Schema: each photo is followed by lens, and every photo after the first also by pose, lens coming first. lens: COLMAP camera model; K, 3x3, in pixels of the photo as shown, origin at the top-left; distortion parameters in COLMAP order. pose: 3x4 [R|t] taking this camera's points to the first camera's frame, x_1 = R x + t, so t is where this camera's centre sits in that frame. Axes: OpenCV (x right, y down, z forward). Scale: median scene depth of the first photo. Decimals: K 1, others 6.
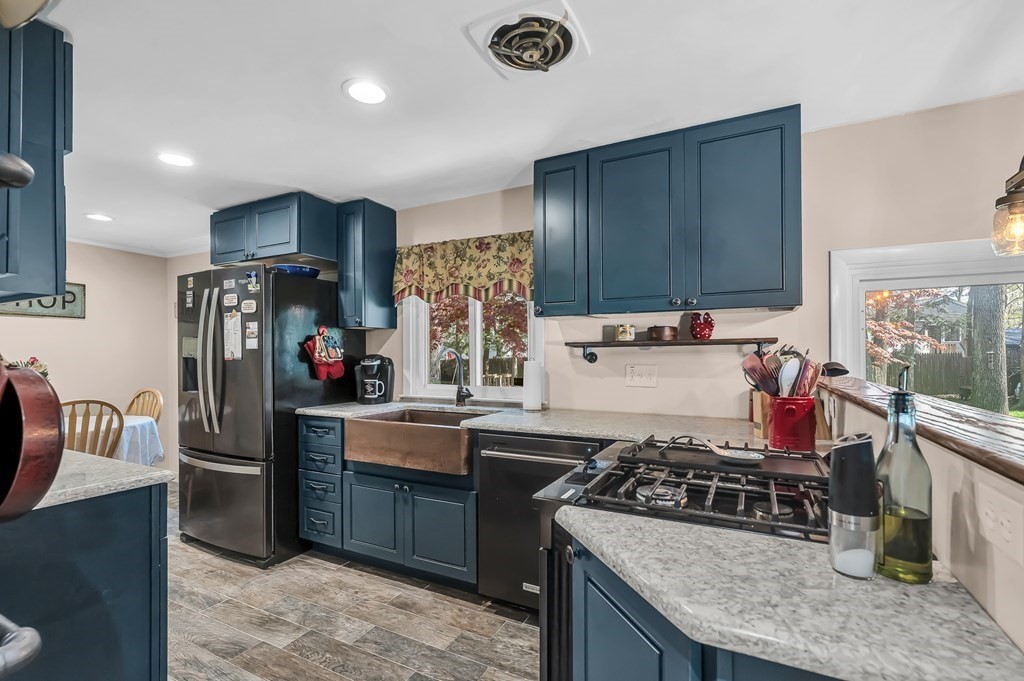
lens RADIAL K [[468.8, 0, 517.9], [0, 468.8, 355.4], [0, 0, 1]] dist [-0.002226, -0.001370]
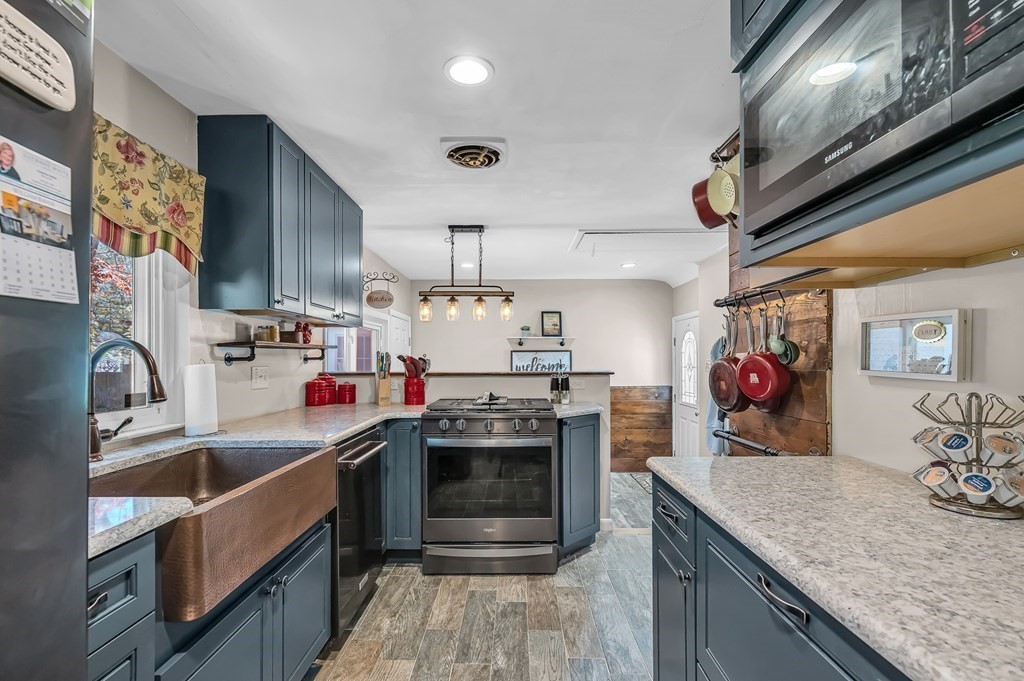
lens RADIAL K [[468.8, 0, 512.2], [0, 468.8, 357.7], [0, 0, 1]] dist [-0.002226, -0.001370]
pose [[-0.453991, 0.009031, 0.890961, -0.753675], [0.004601, 0.999959, -0.007791, 0.010031], [-0.890995, 0.000563, -0.454014, 0.853229]]
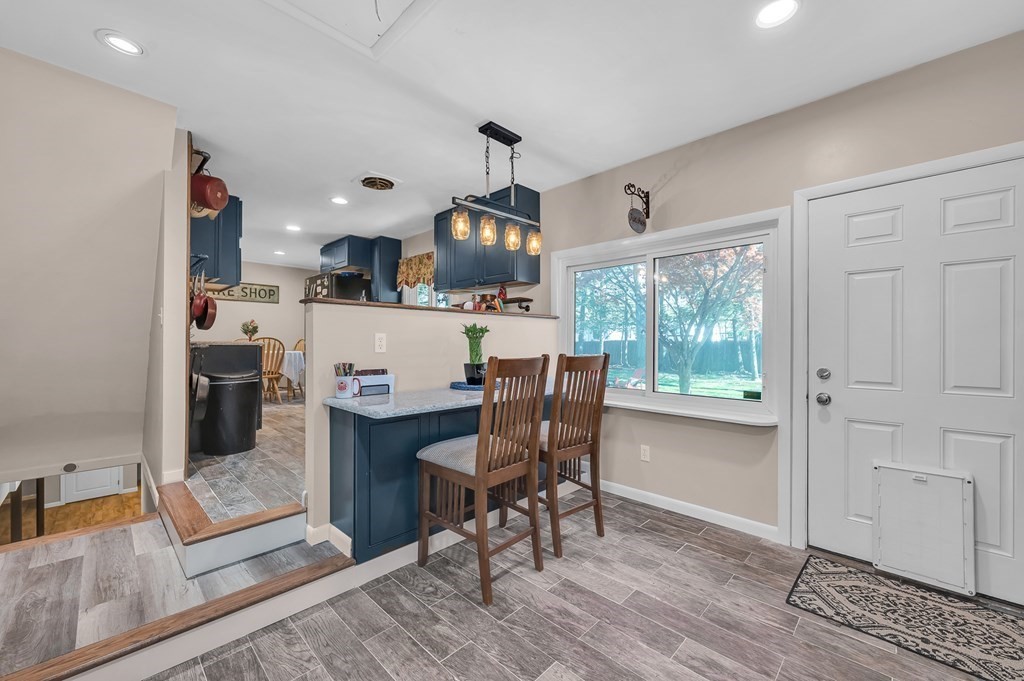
lens RADIAL K [[408.5, 0, 512.6], [0, 408.5, 340.6], [0, 0, 1]] dist [0.001691, 0.000584]
pose [[0.954105, 0.004024, -0.299446, 0.756494], [-0.005109, 0.999983, -0.002841, 0.111479], [0.299430, 0.004241, 0.954109, -0.494458]]
